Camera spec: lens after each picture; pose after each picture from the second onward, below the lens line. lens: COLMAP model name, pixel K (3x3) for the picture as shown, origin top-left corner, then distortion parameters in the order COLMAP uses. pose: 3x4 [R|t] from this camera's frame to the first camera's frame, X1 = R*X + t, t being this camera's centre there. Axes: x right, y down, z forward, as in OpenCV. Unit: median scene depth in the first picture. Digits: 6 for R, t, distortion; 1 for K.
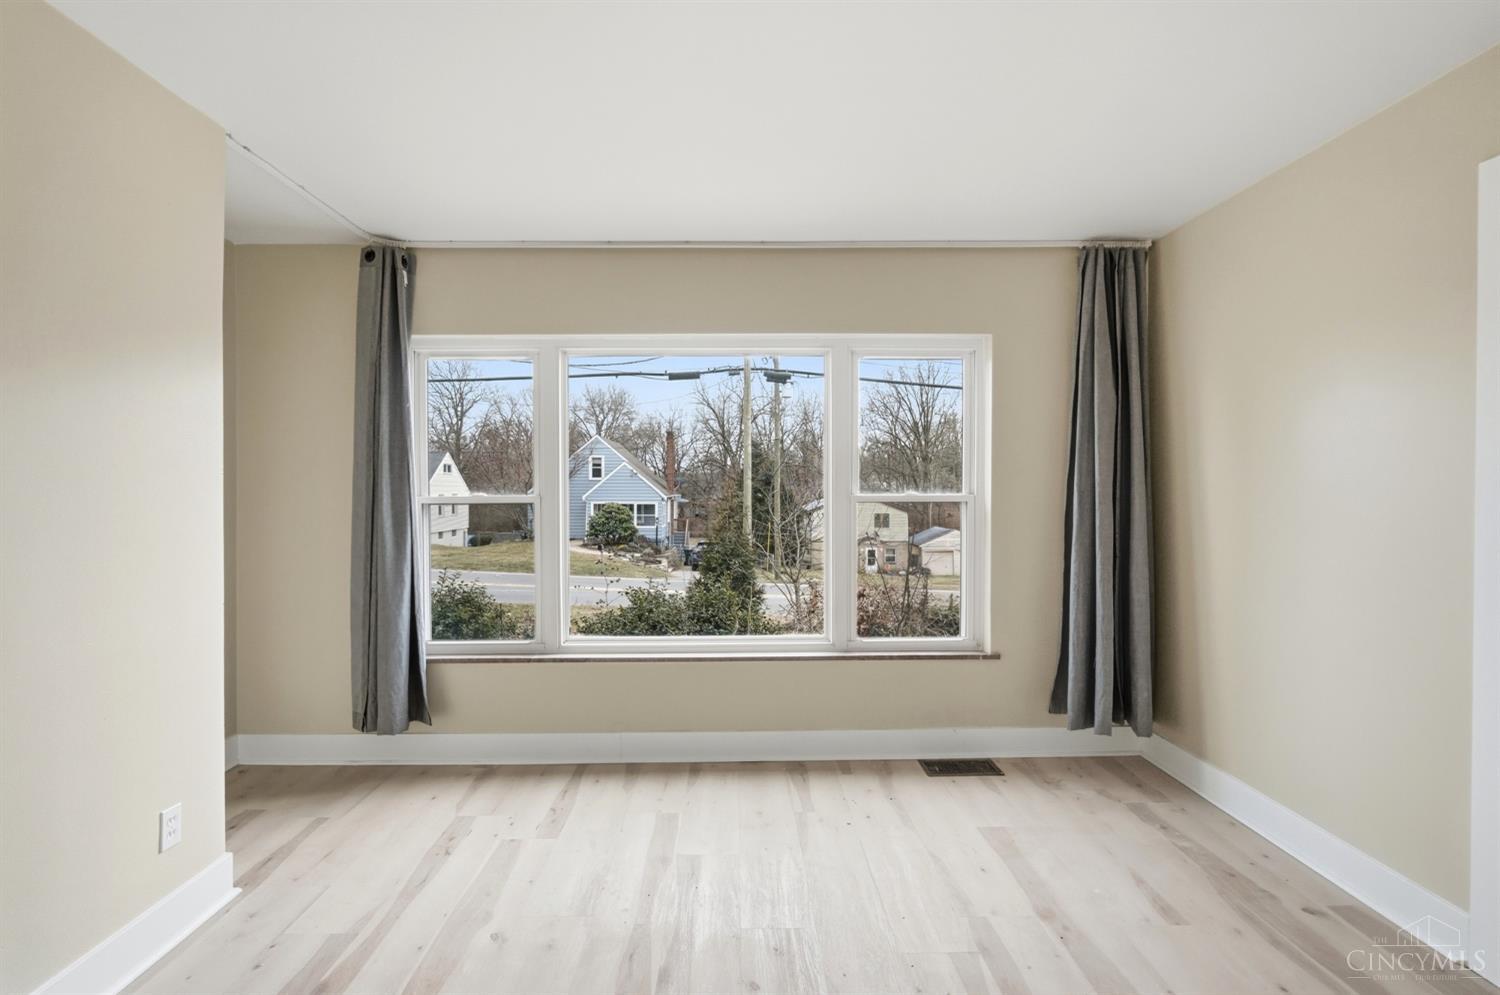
lens RADIAL K [[724.8, 0, 746.1], [0, 724.8, 492.6], [0, 0, 1]] dist [-0.005397, 0.001367]
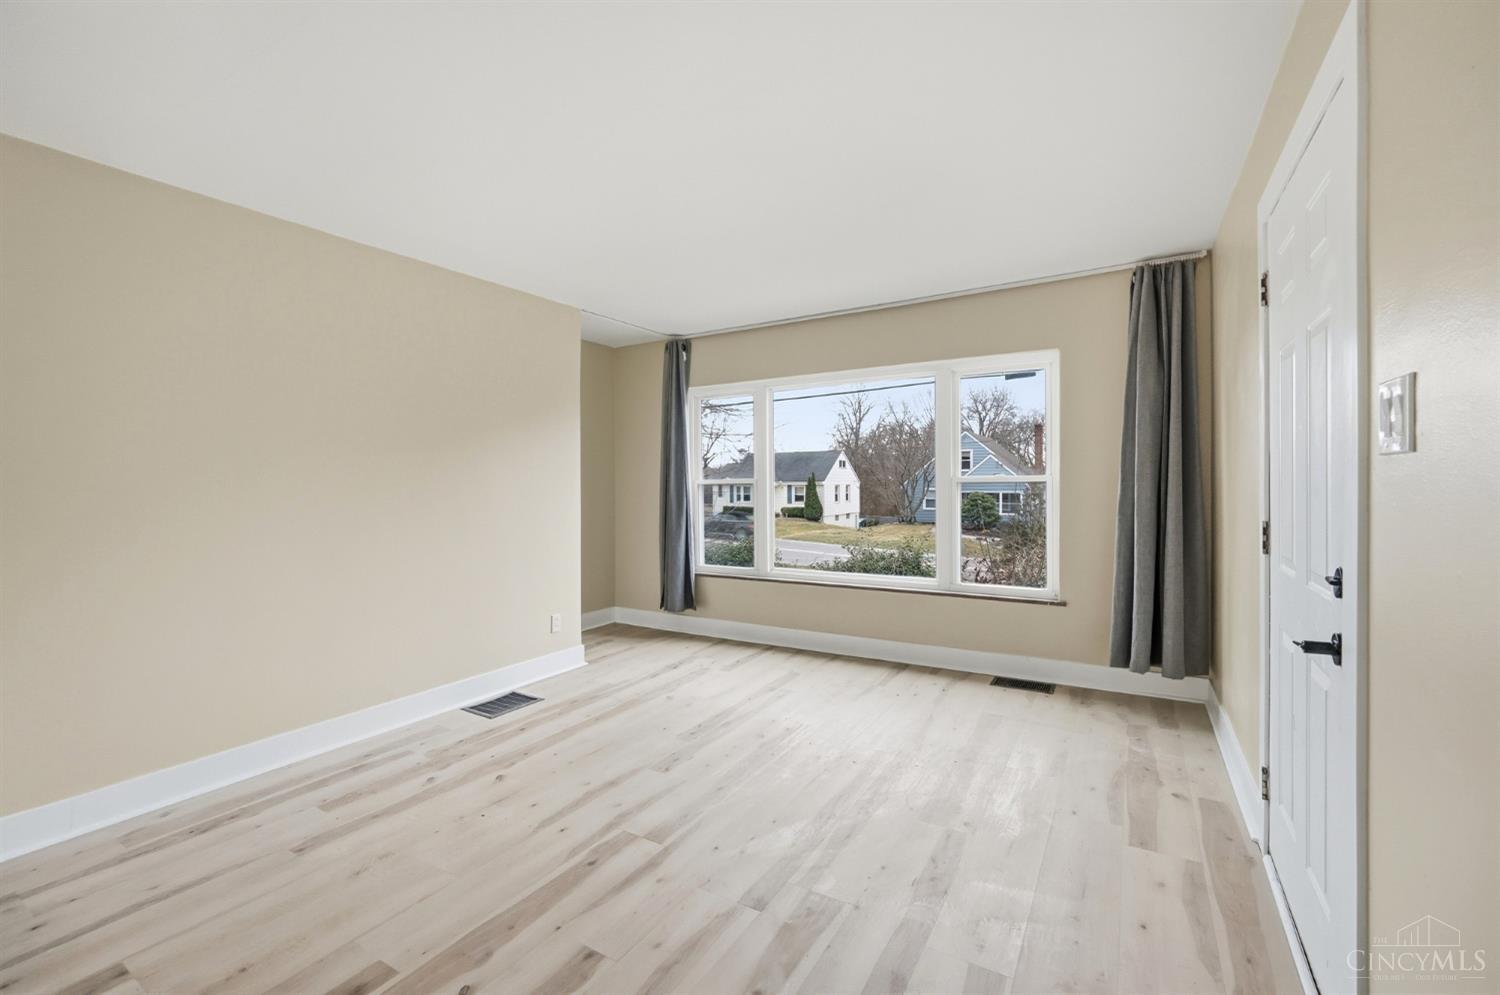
lens RADIAL K [[644.7, 0, 747.5], [0, 644.7, 488.4], [0, 0, 1]] dist [-0.001256, 0.000326]
pose [[0.845001, -0.001744, -0.534761, 0.487026], [0.005528, 0.999970, 0.005474, 0.015549], [0.534736, -0.007582, 0.844985, -0.240231]]
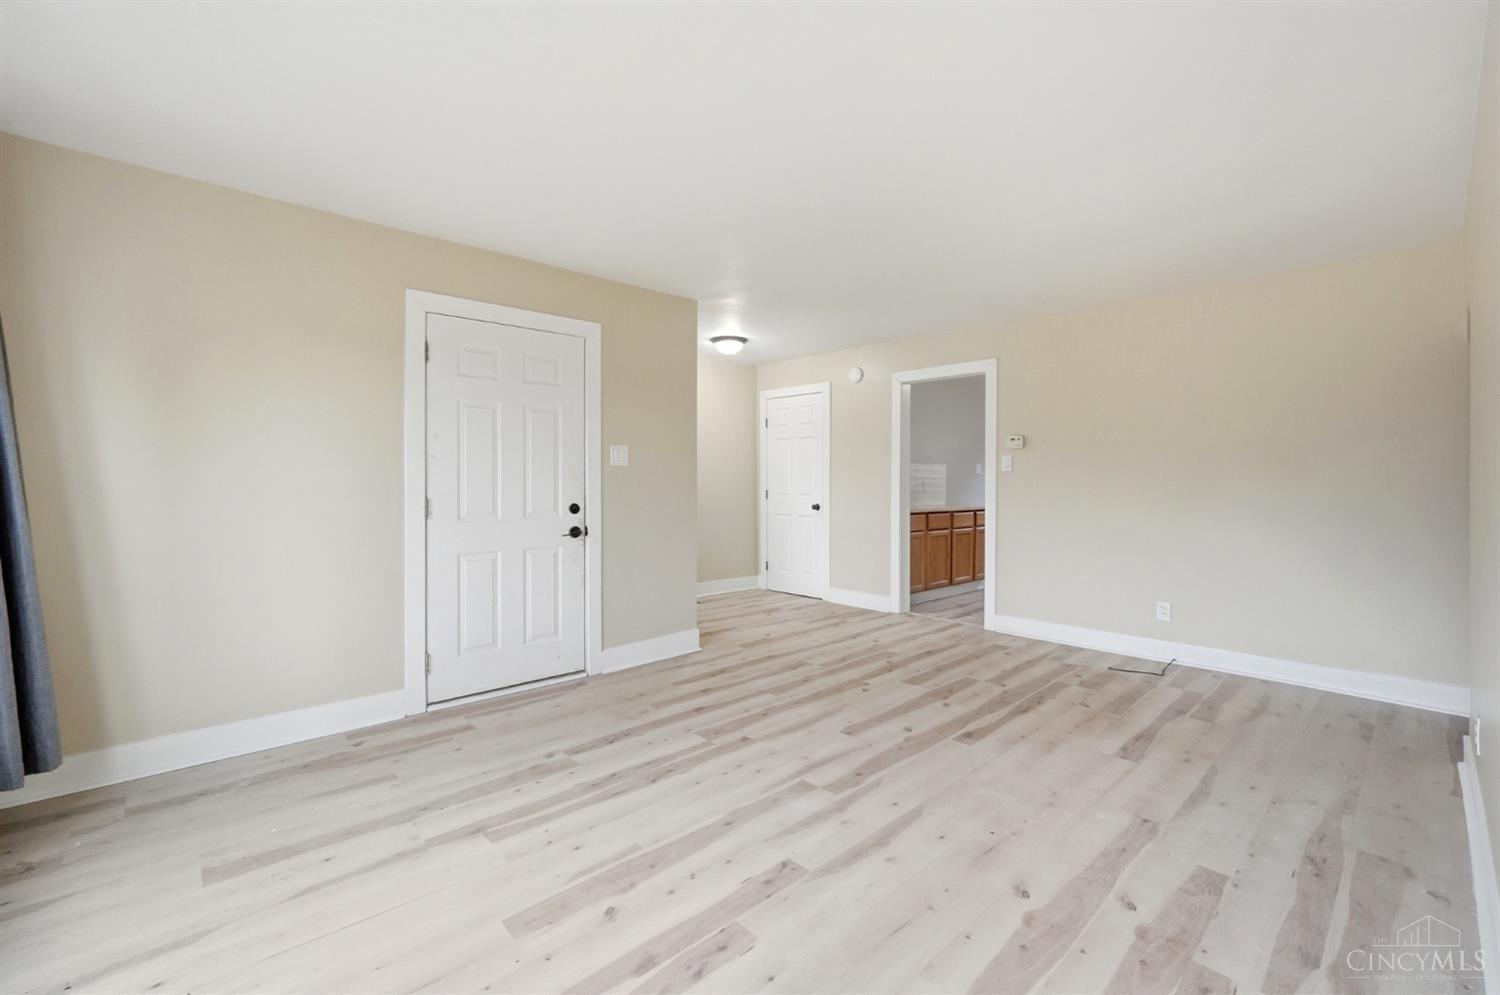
lens RADIAL K [[644.7, 0, 745.9], [0, 644.7, 487.8], [0, 0, 1]] dist [-0.001256, 0.000326]
pose [[-0.666129, -0.016386, 0.745656, -0.467093], [0.001725, 0.999722, 0.023510, 0.016772], [-0.745834, 0.016947, -0.665916, 0.827937]]
